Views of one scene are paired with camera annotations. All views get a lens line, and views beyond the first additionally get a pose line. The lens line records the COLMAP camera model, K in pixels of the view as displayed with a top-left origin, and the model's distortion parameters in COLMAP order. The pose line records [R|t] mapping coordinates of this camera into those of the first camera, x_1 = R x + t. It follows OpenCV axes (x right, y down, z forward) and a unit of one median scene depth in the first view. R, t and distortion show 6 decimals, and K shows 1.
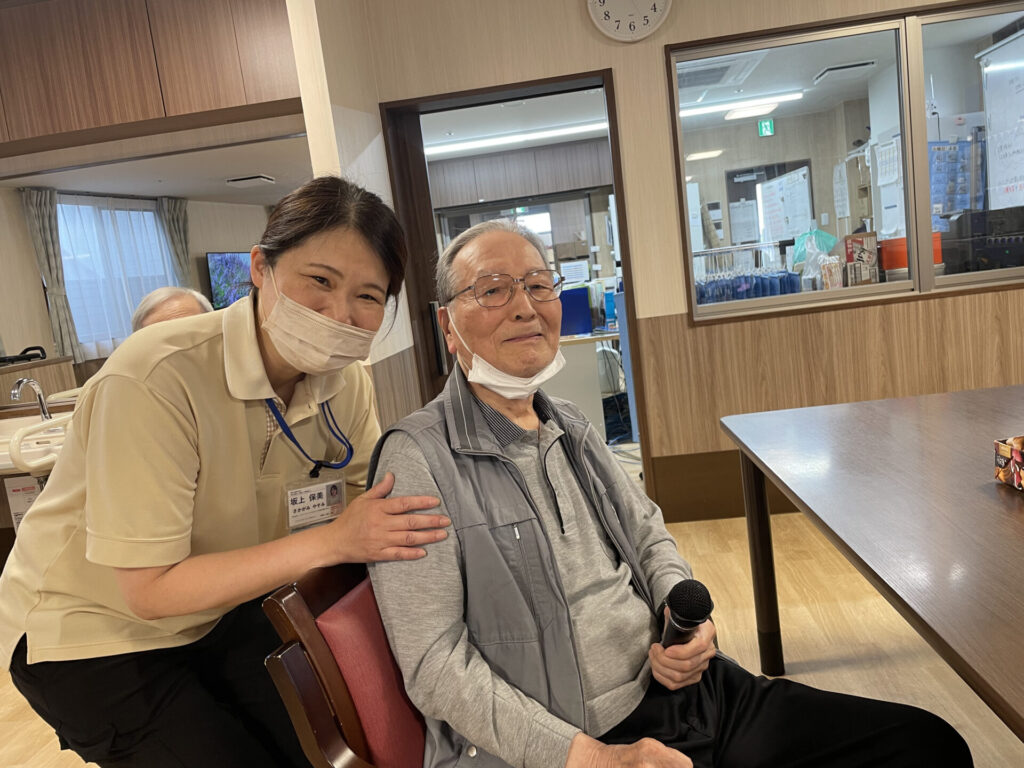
lens RADIAL K [[786.2, 0, 512.0], [0, 786.2, 384.0], [0, 0, 1]] dist [0.126406, -0.201239]
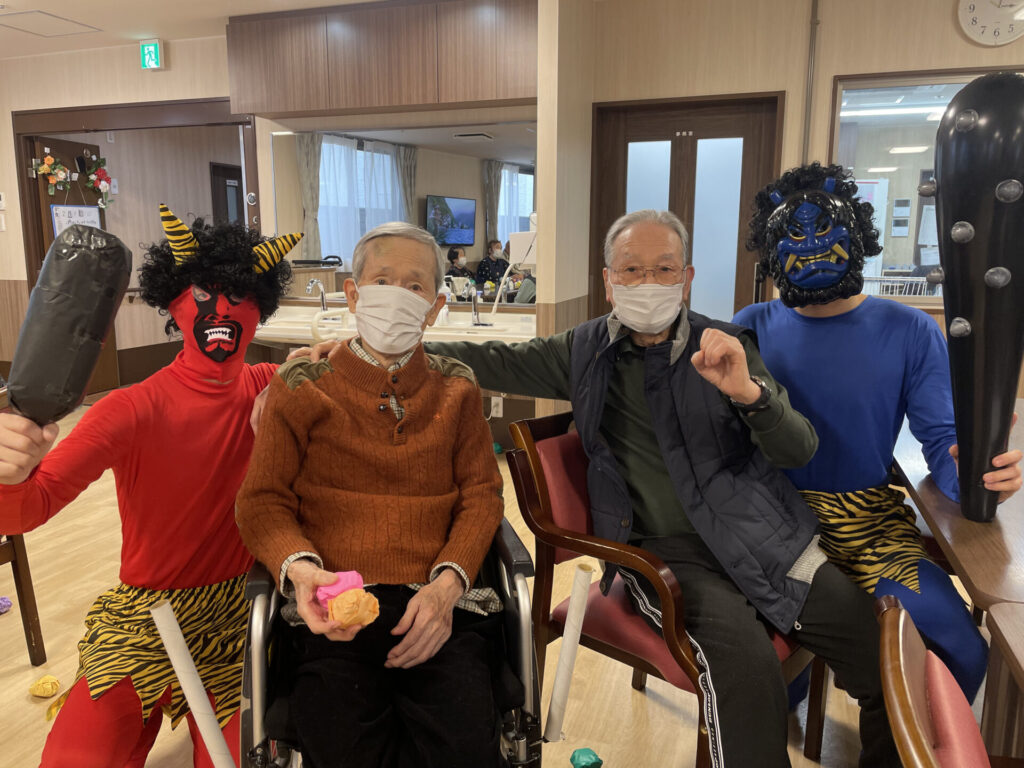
lens RADIAL K [[786.2, 0, 512.0], [0, 786.2, 384.0], [0, 0, 1]] dist [0.126406, -0.201239]
pose [[0.966292, 0.162065, -0.200038, 0.036825], [-0.151328, 0.986145, 0.067951, 0.026814], [0.208279, -0.035389, 0.977429, -0.291816]]
